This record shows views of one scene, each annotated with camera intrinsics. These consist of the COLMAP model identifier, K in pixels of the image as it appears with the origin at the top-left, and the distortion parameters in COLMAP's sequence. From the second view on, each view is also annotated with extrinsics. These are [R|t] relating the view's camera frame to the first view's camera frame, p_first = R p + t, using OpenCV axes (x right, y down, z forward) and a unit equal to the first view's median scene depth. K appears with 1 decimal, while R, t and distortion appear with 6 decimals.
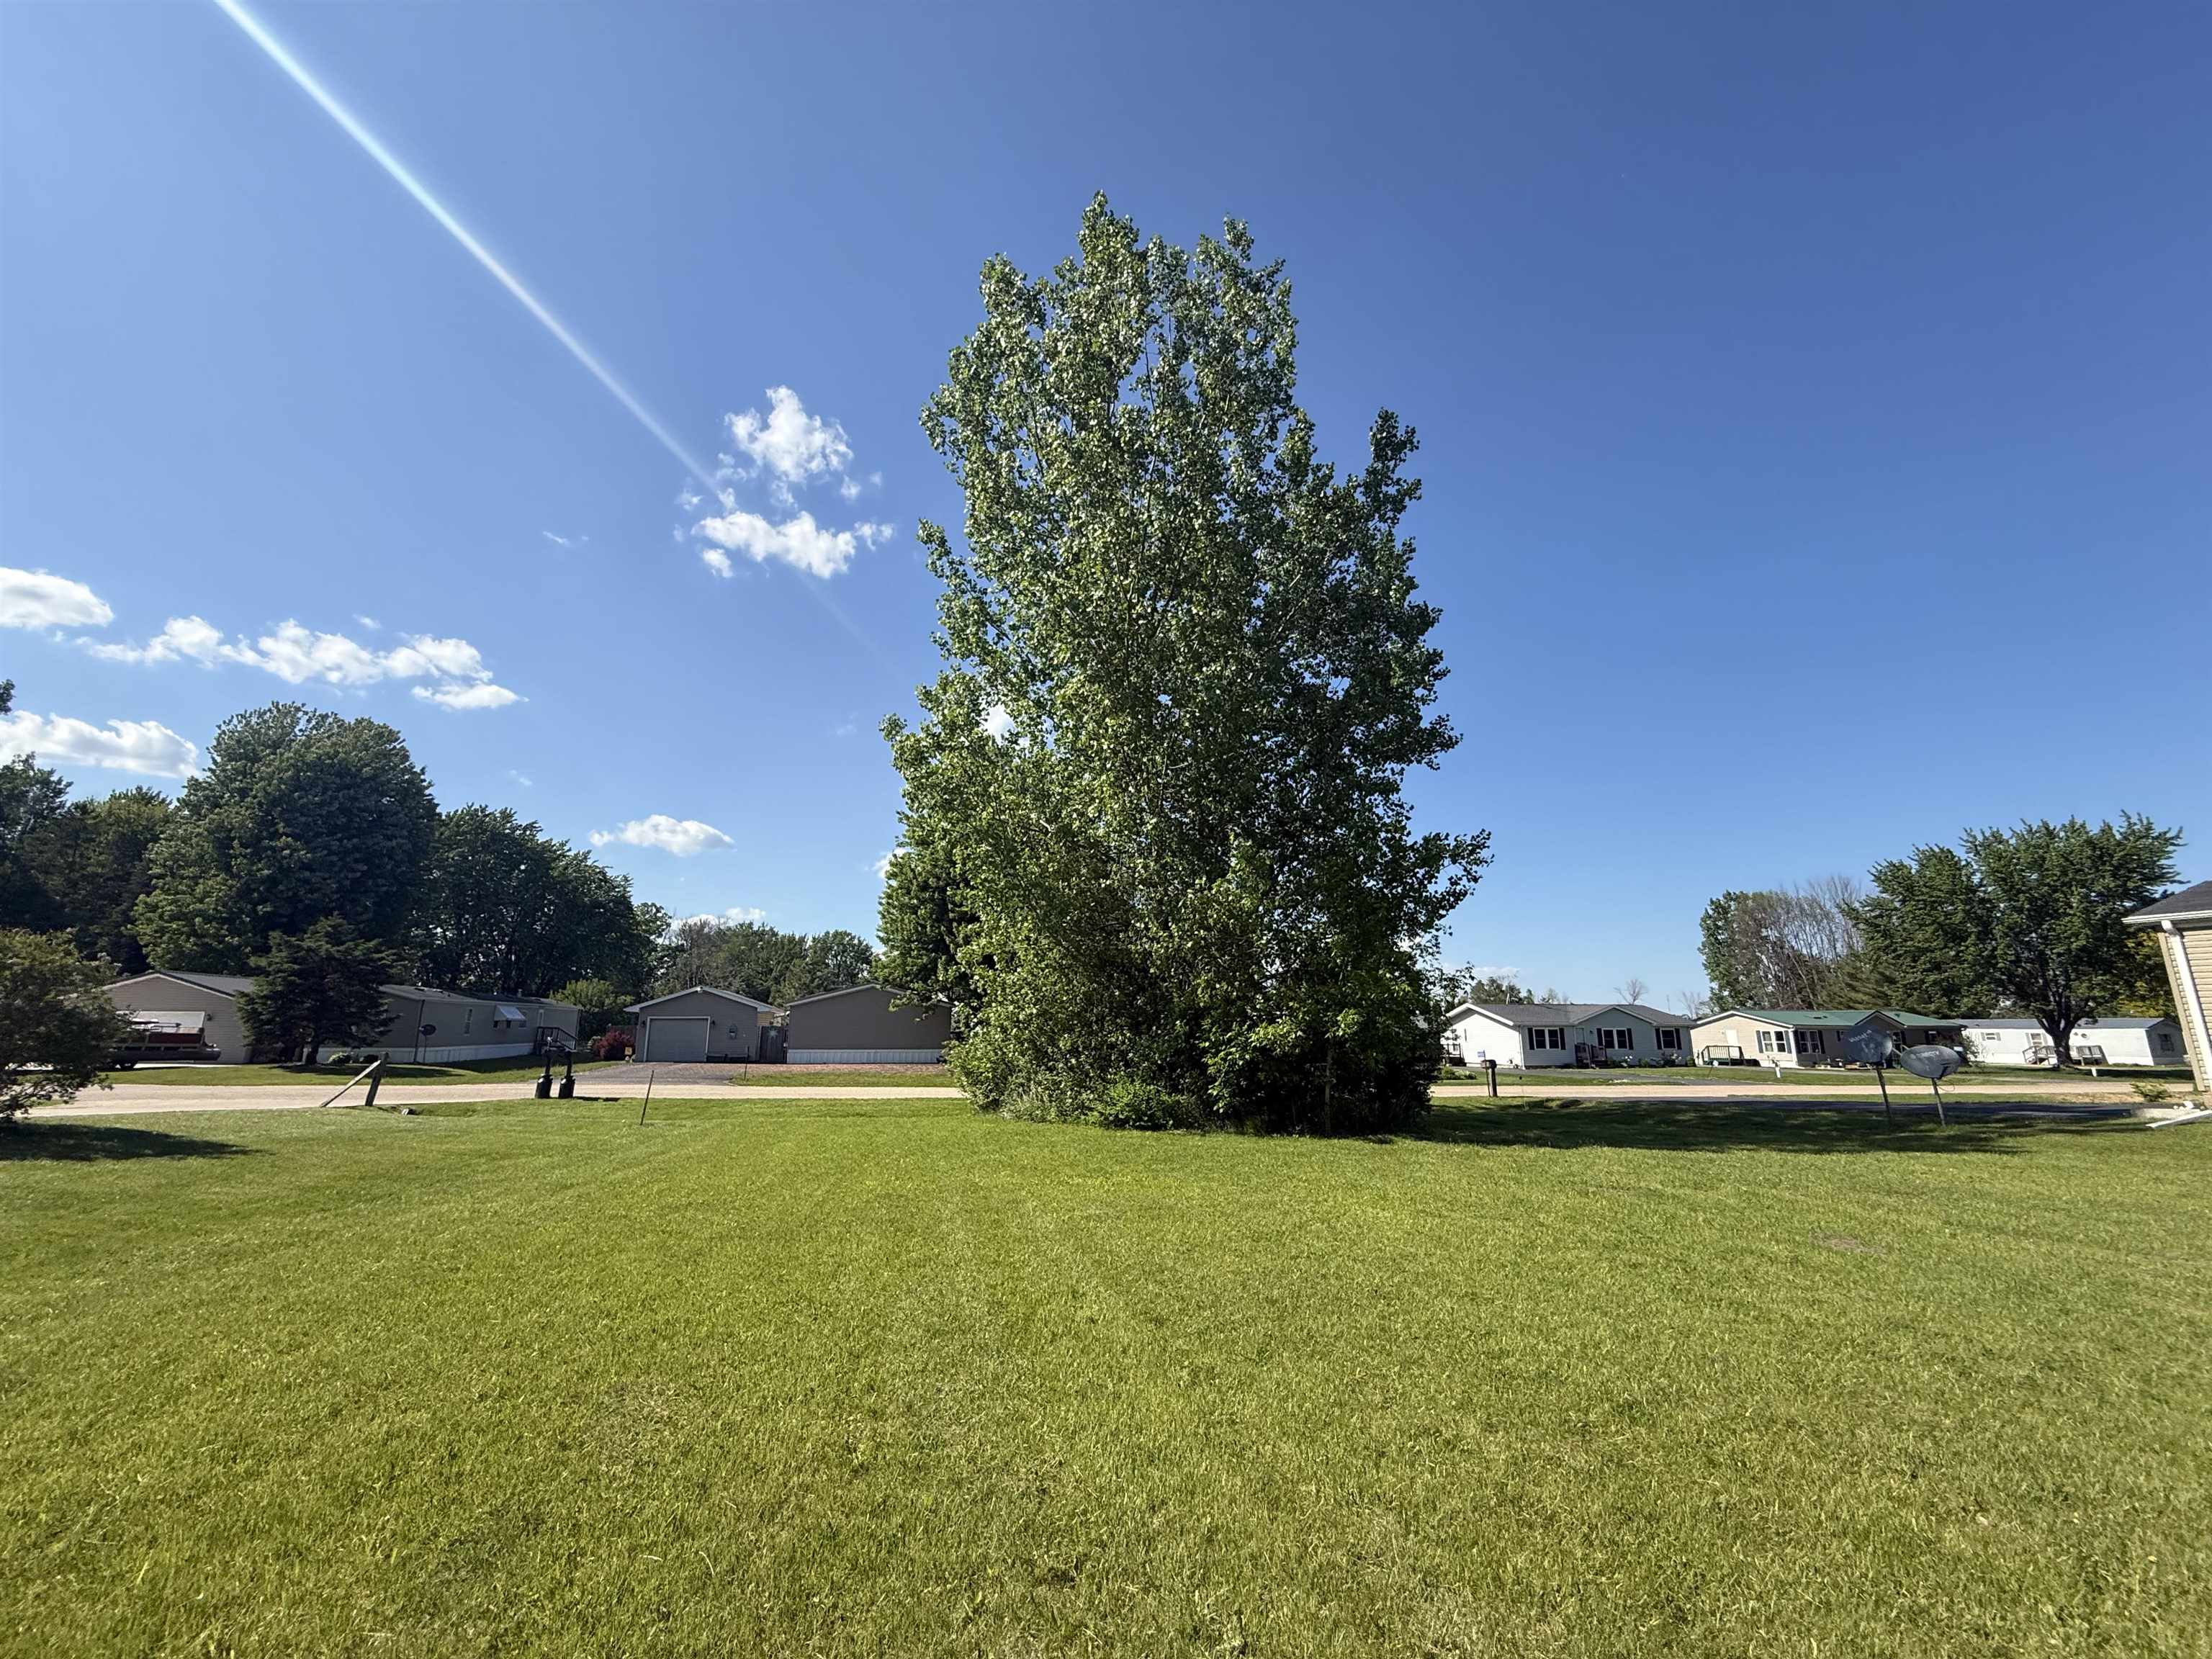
lens RADIAL K [[889.5, 0, 1106.0], [0, 889.5, 829.5], [0, 0, 1]] dist [-0.014454, 0.008099]
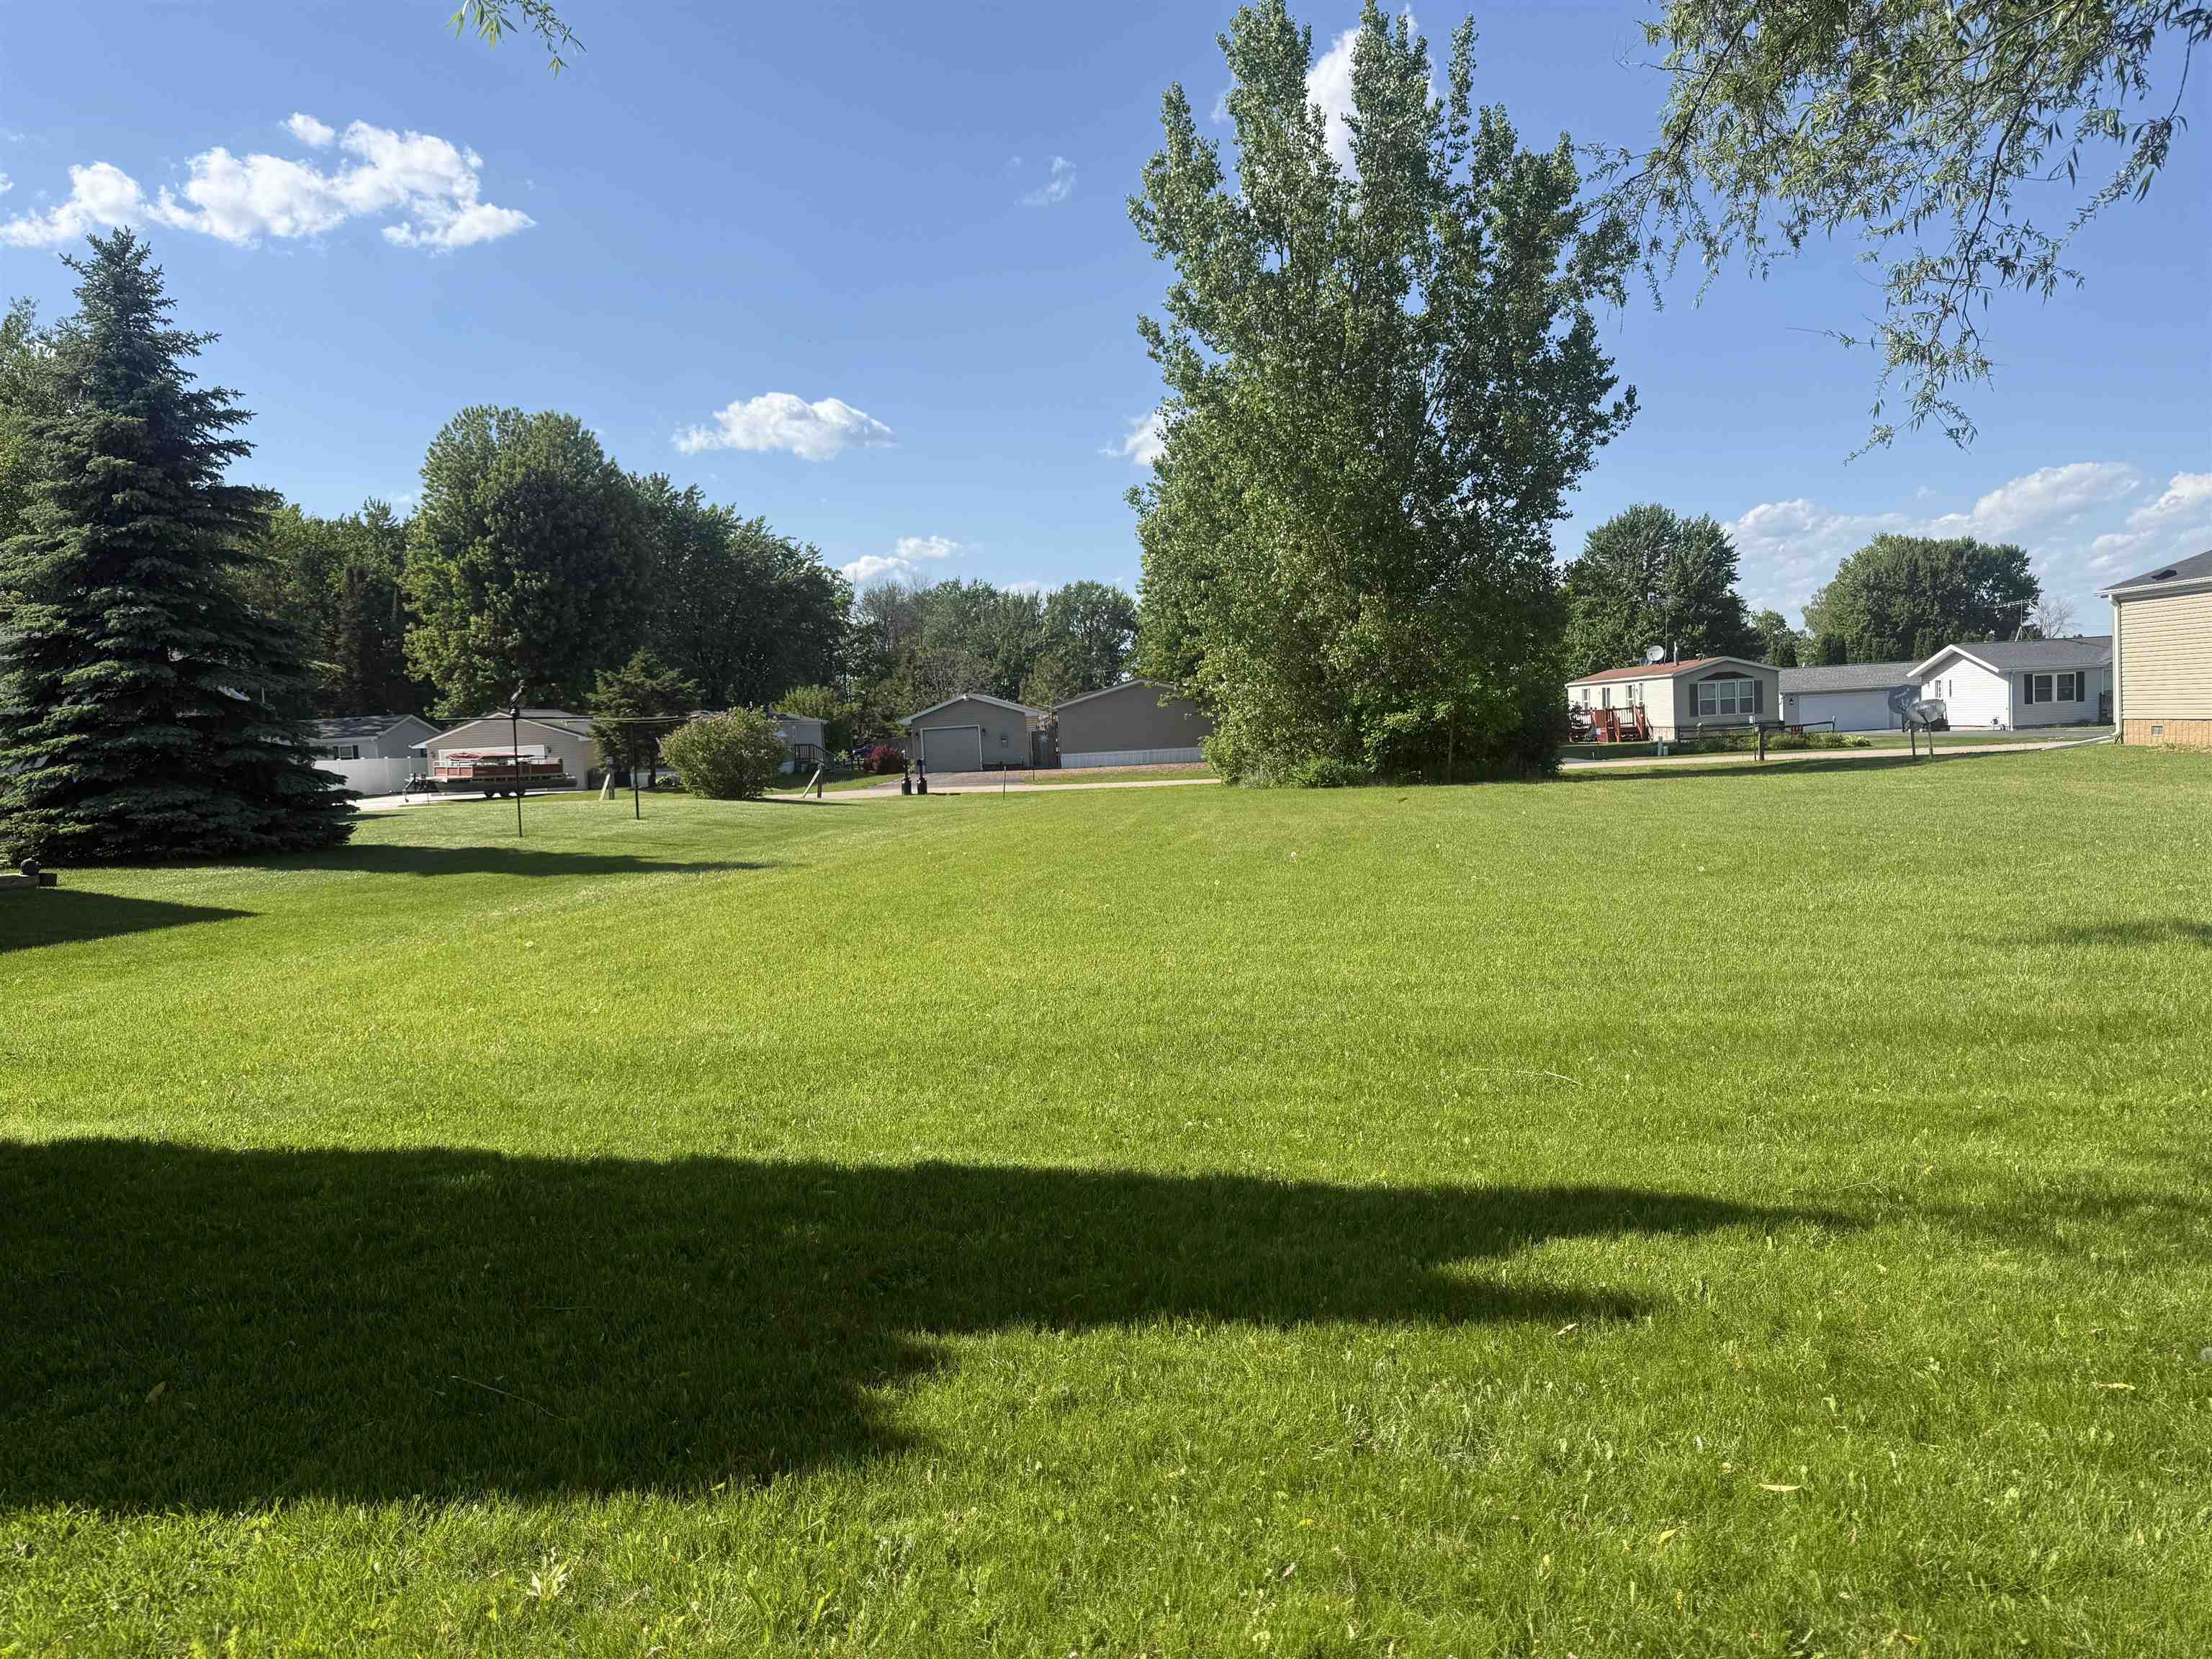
lens RADIAL K [[1548.9, 0, 1092.4], [0, 1548.9, 843.4], [0, 0, 1]] dist [0.213858, -0.343377]
pose [[0.957272, -0.031531, -0.287467, 0.053103], [0.116176, 0.952229, 0.282424, -0.045449], [0.264829, -0.303753, 0.915205, -0.194555]]
